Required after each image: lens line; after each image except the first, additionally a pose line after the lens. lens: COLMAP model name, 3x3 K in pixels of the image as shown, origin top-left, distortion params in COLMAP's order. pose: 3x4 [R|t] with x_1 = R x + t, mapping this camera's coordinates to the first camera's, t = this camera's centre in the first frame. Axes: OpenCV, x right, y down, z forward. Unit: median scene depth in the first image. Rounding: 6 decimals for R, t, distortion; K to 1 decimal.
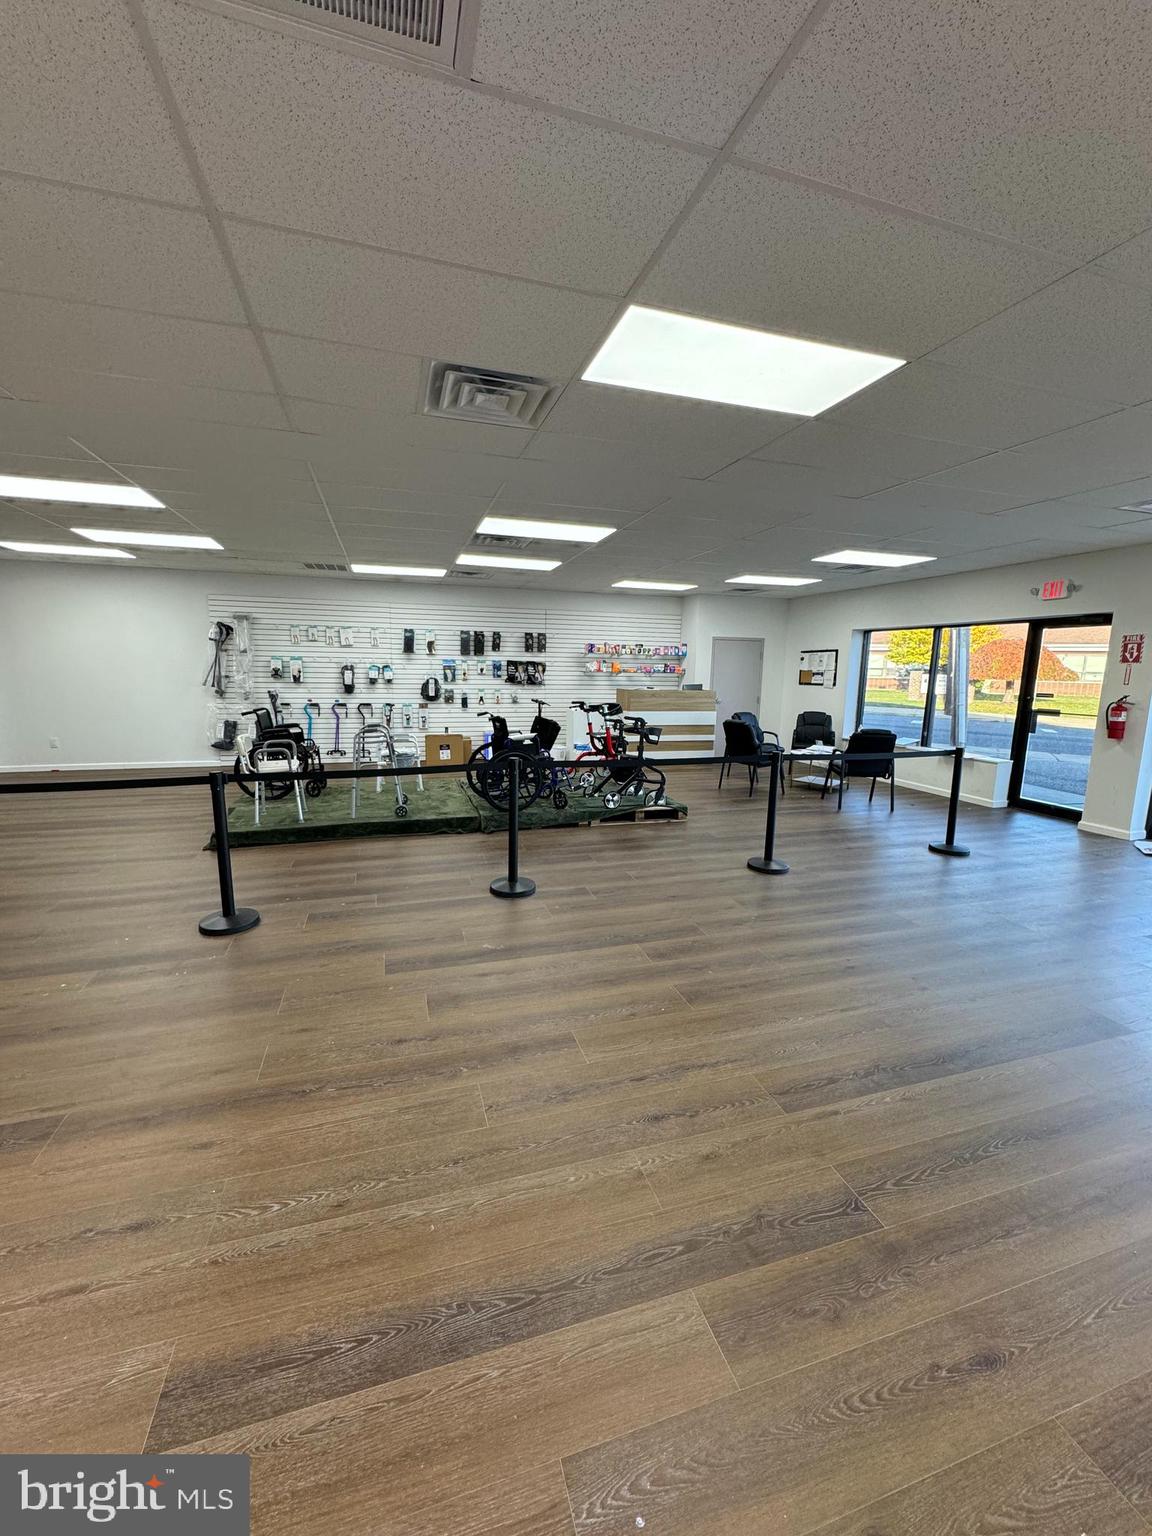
lens RADIAL K [[610.0, 0, 576.3], [0, 610.0, 765.1], [0, 0, 1]] dist [-0.004119, 0.000376]
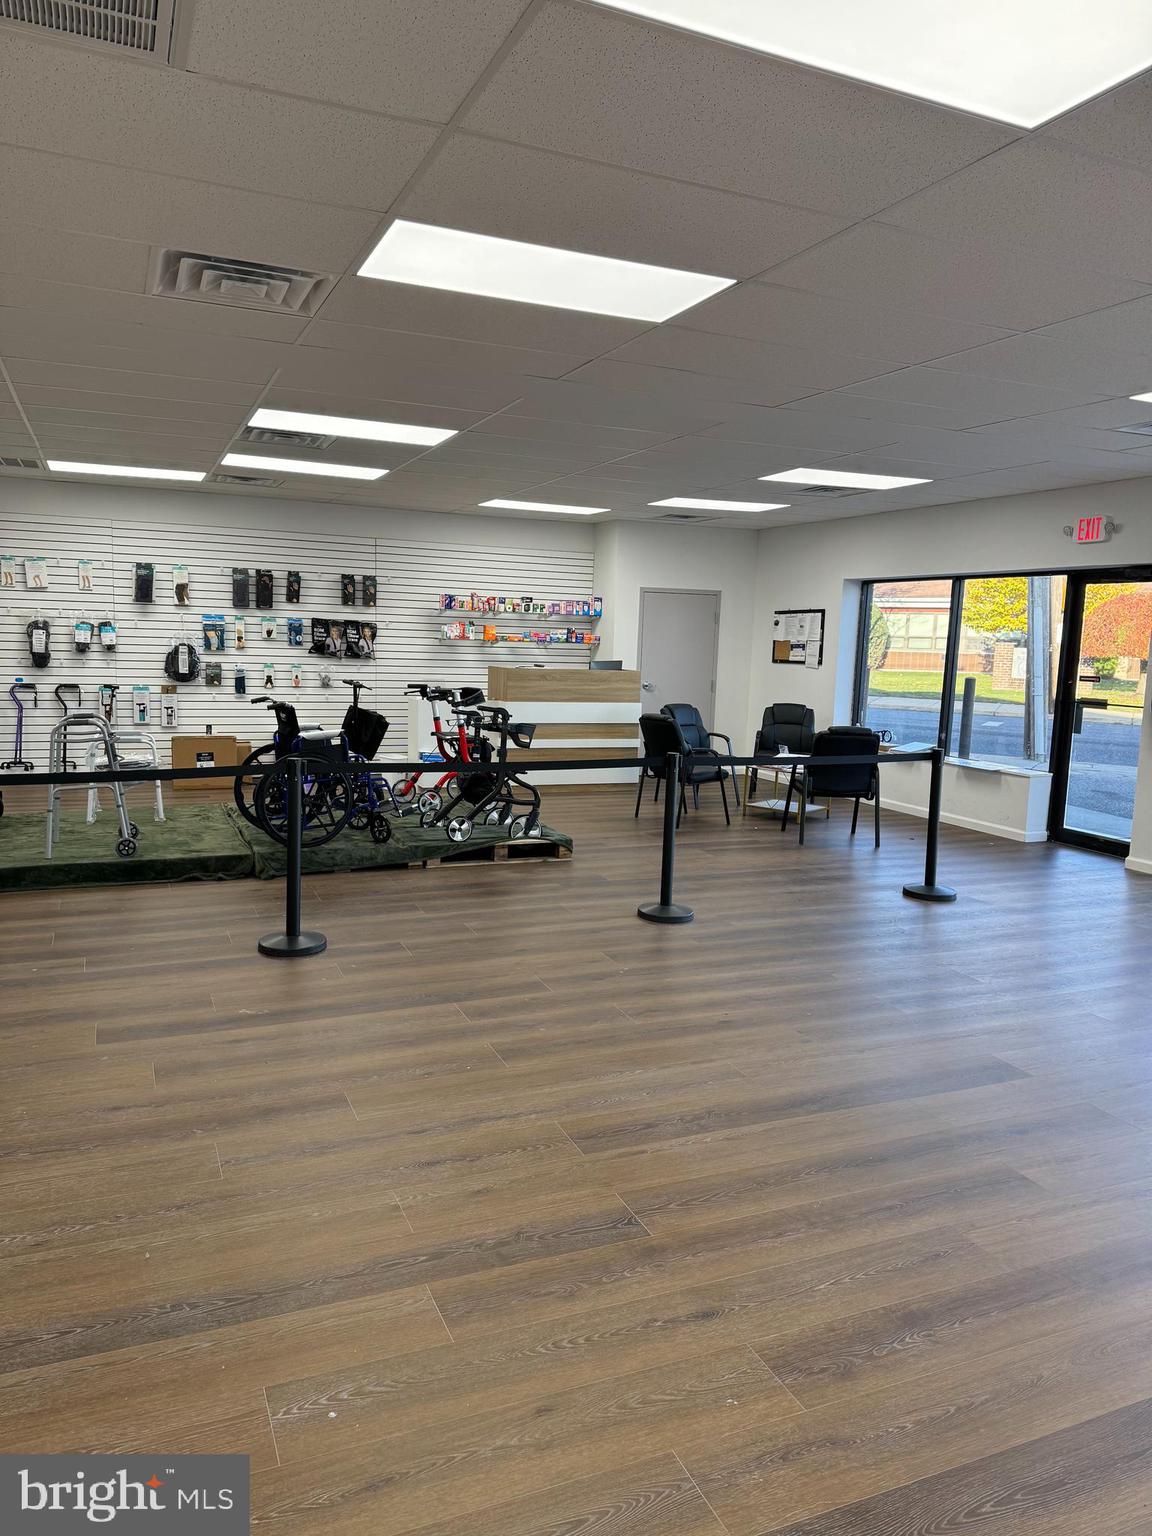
lens RADIAL K [[1063.6, 0, 578.4], [0, 1063.6, 775.1], [0, 0, 1]] dist [0.149442, -0.263275]
pose [[0.994118, -0.001209, 0.108297, 0.056705], [0.003935, 0.999681, -0.024966, 0.025035], [-0.108232, 0.025245, 0.993805, -0.172241]]
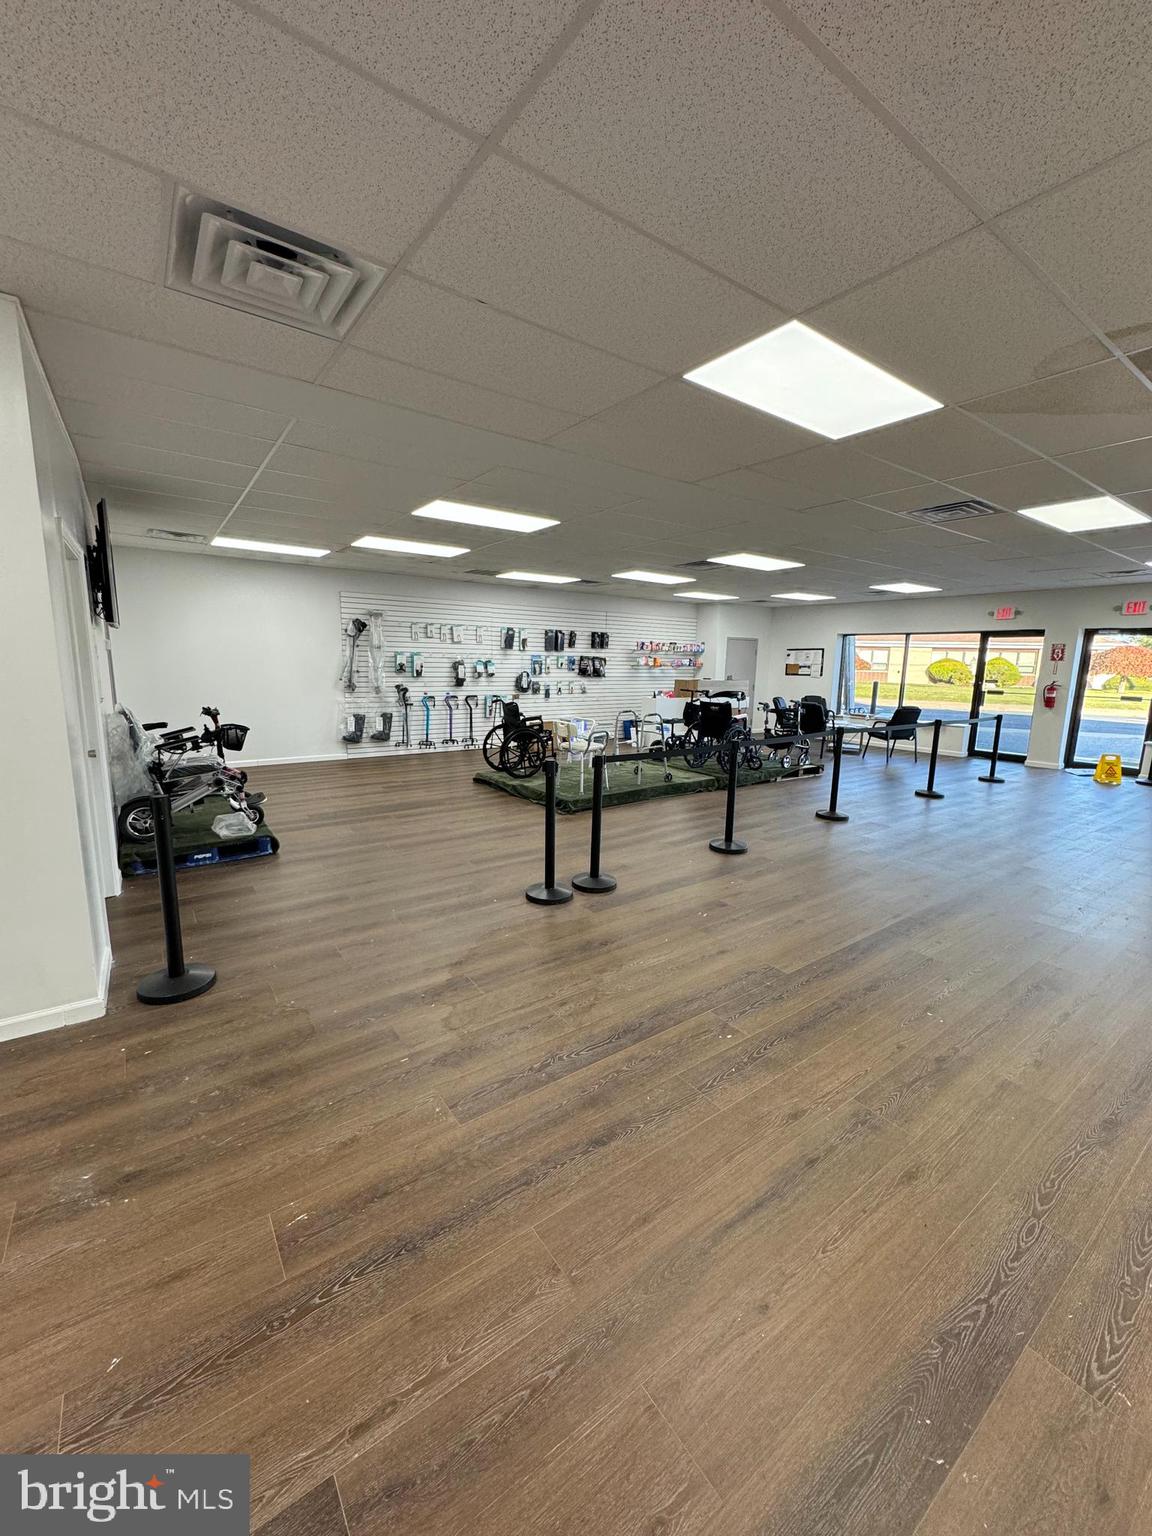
lens RADIAL K [[610.0, 0, 576.3], [0, 610.0, 765.1], [0, 0, 1]] dist [-0.004119, 0.000376]
pose [[0.948015, -0.053808, 0.313644, -0.740111], [0.048977, 0.998529, 0.023269, 0.009525], [-0.314435, -0.006698, 0.949255, -0.131498]]
